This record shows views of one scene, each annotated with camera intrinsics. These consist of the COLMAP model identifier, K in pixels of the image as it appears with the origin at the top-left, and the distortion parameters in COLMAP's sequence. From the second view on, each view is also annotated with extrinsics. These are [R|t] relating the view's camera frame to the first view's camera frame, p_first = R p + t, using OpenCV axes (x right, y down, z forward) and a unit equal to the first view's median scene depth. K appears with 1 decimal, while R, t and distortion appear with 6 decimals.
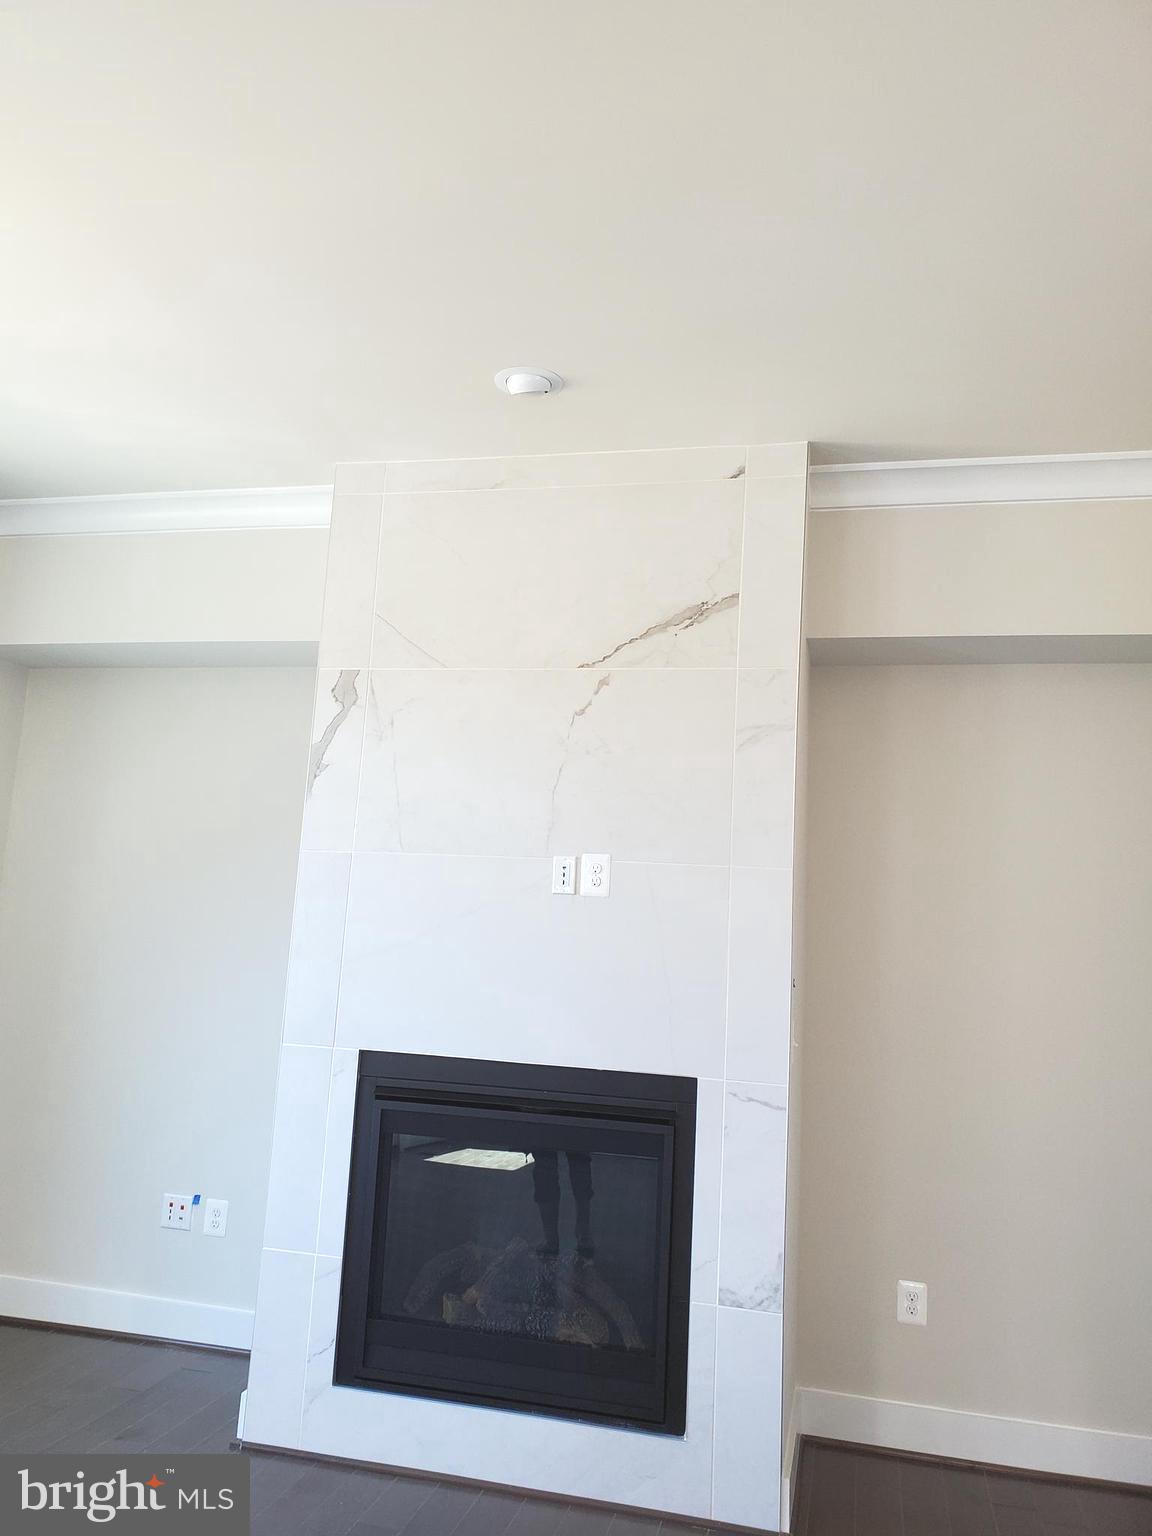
lens RADIAL K [[1188.0, 0, 569.0], [0, 1188.0, 745.9], [0, 0, 1]] dist [0.024985, -0.007993]
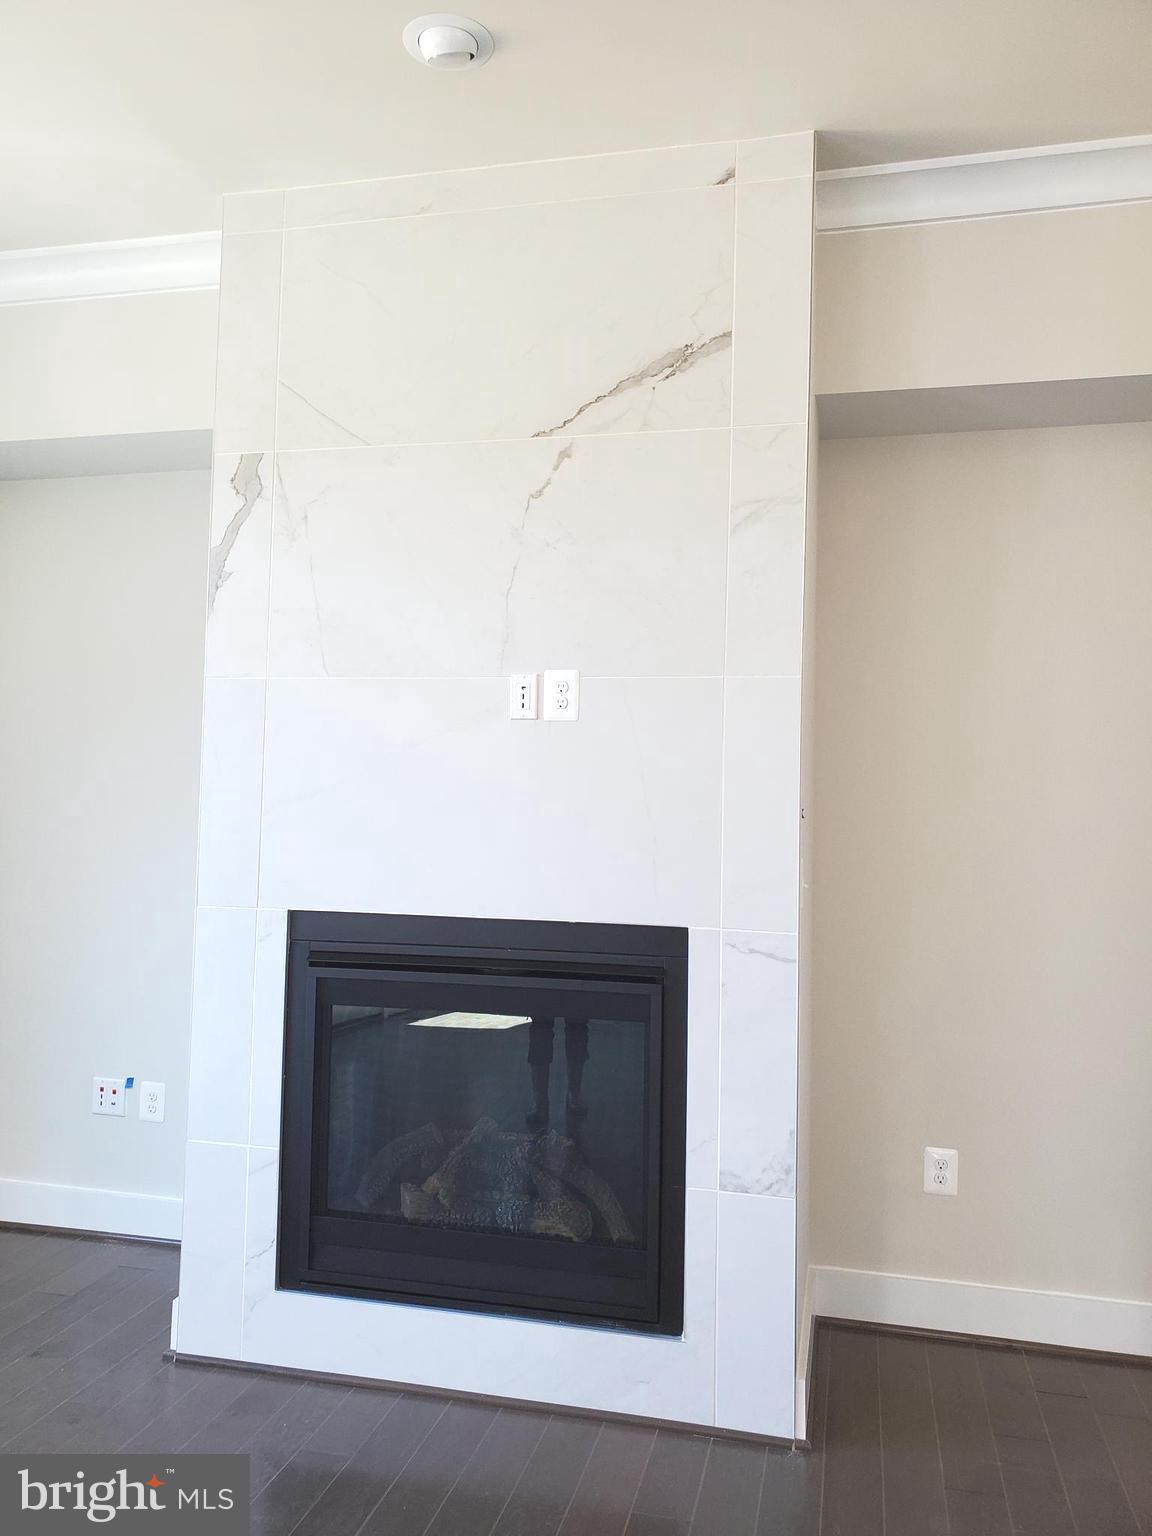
lens RADIAL K [[1179.9, 0, 580.8], [0, 1179.9, 755.1], [0, 0, 1]] dist [0.001027, 0.010317]
pose [[0.999398, -0.033346, 0.009539, 0.026269], [0.031943, 0.992090, 0.121397, 0.051980], [-0.013512, -0.121020, 0.992558, 0.187905]]
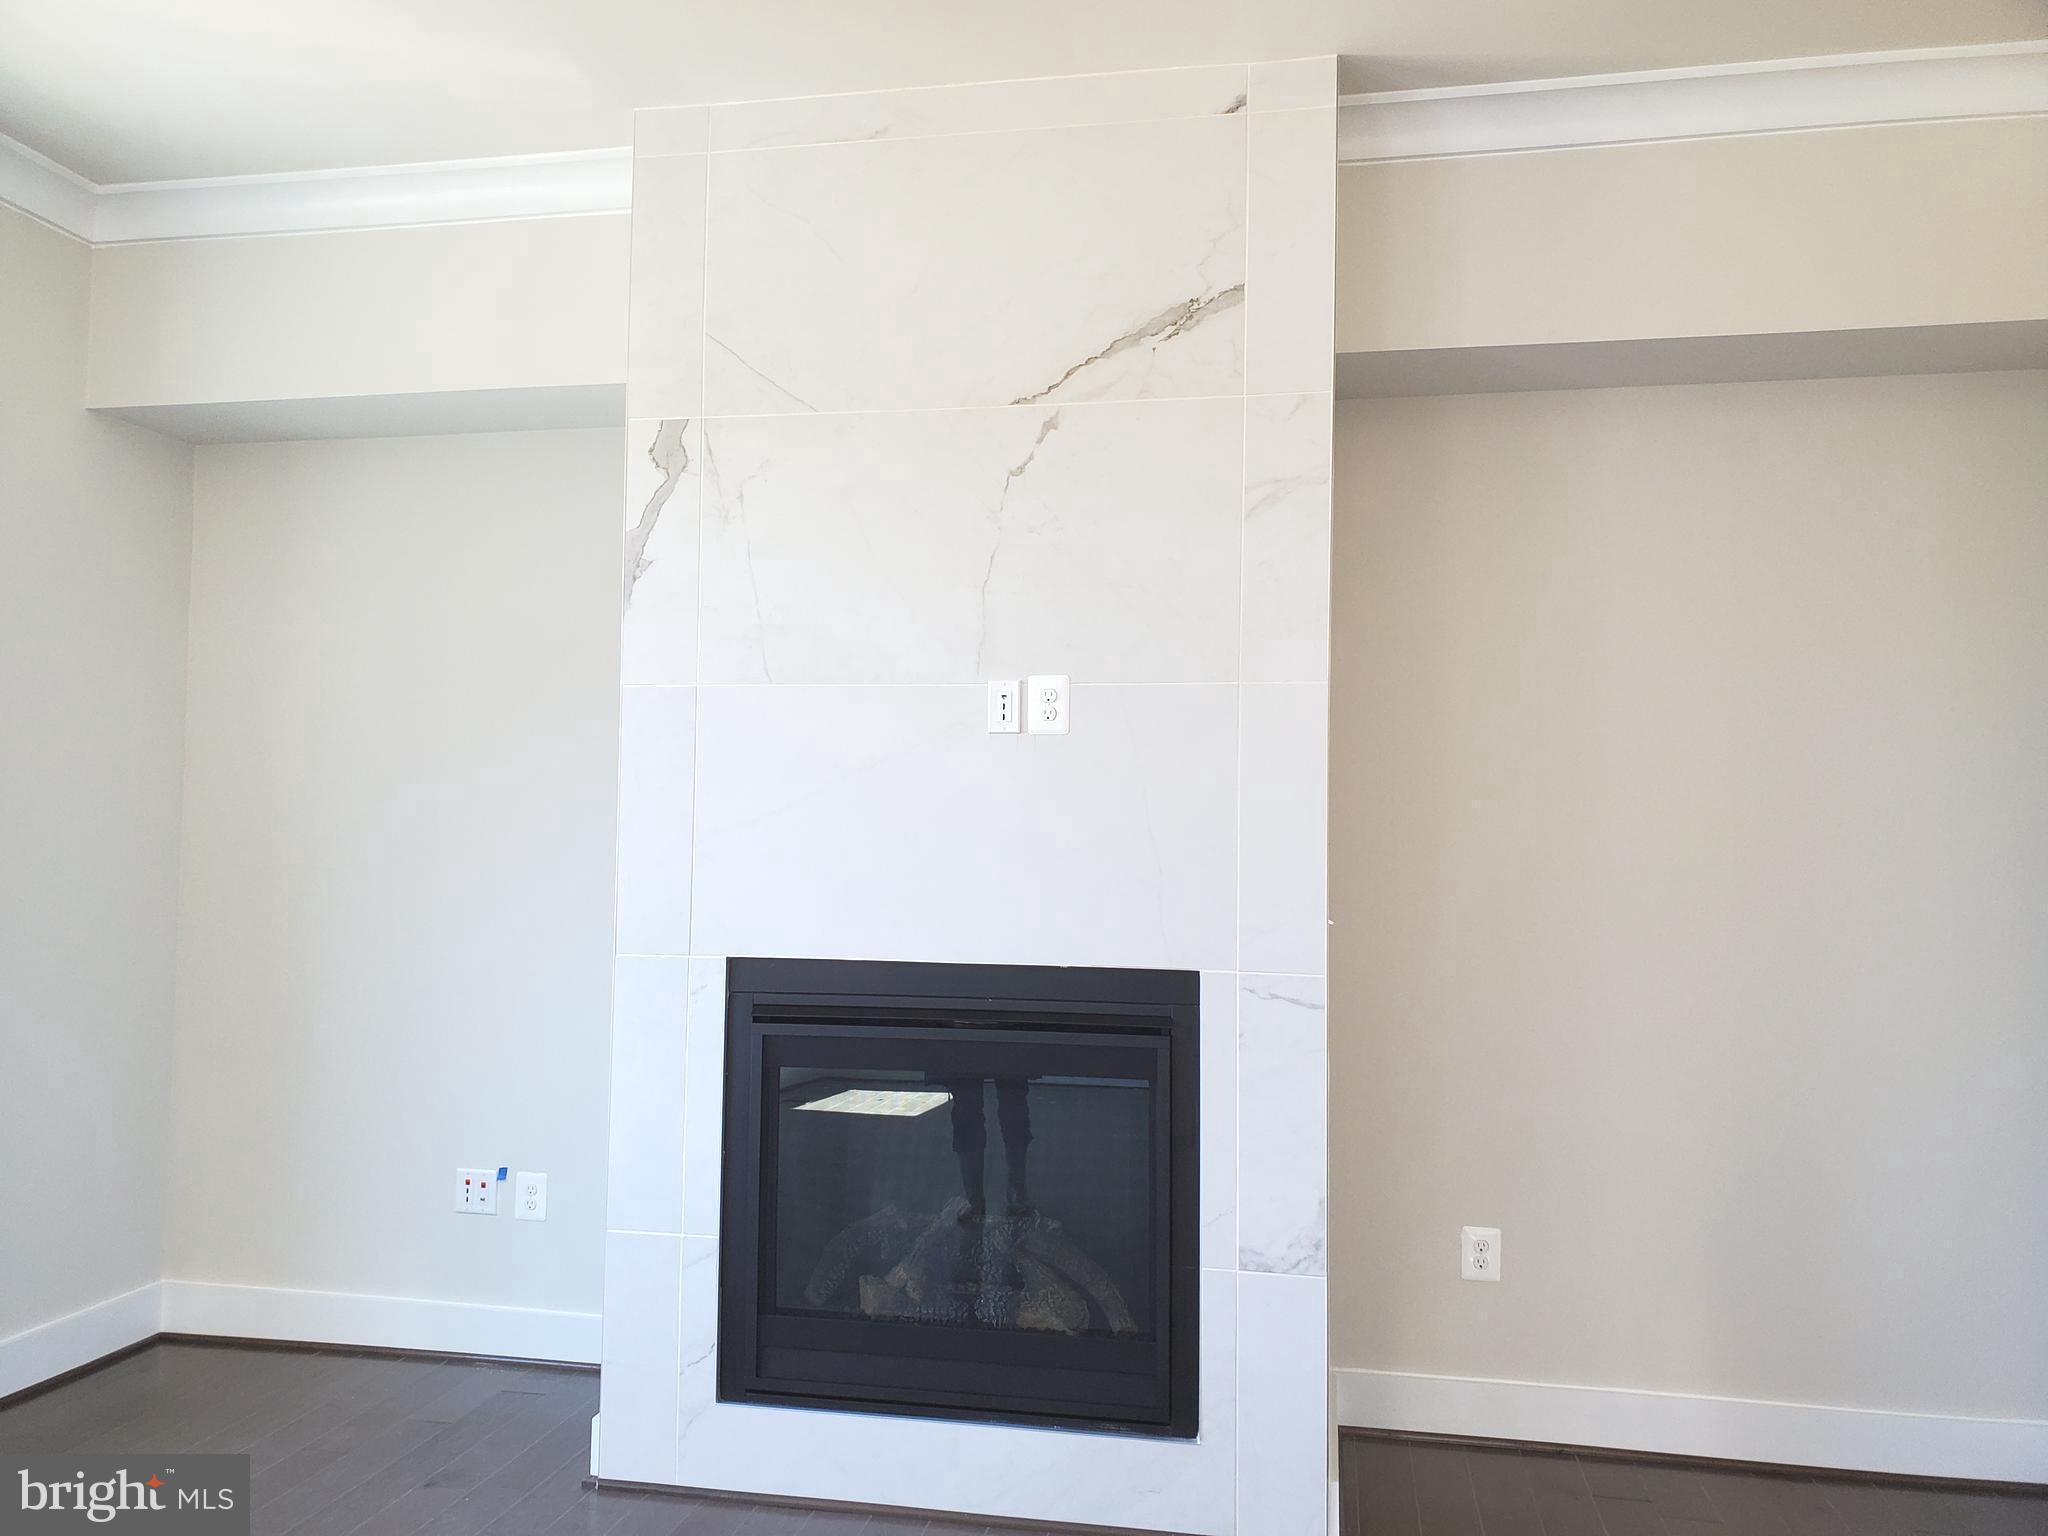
lens RADIAL K [[1570.1, 0, 1016.4], [0, 1570.1, 780.1], [0, 0, 1]] dist [0.048993, -0.100621]
pose [[0.997997, -0.039745, 0.049218, -0.043529], [0.033080, 0.991025, 0.129517, 0.032291], [-0.053923, -0.127629, 0.990355, 0.070548]]
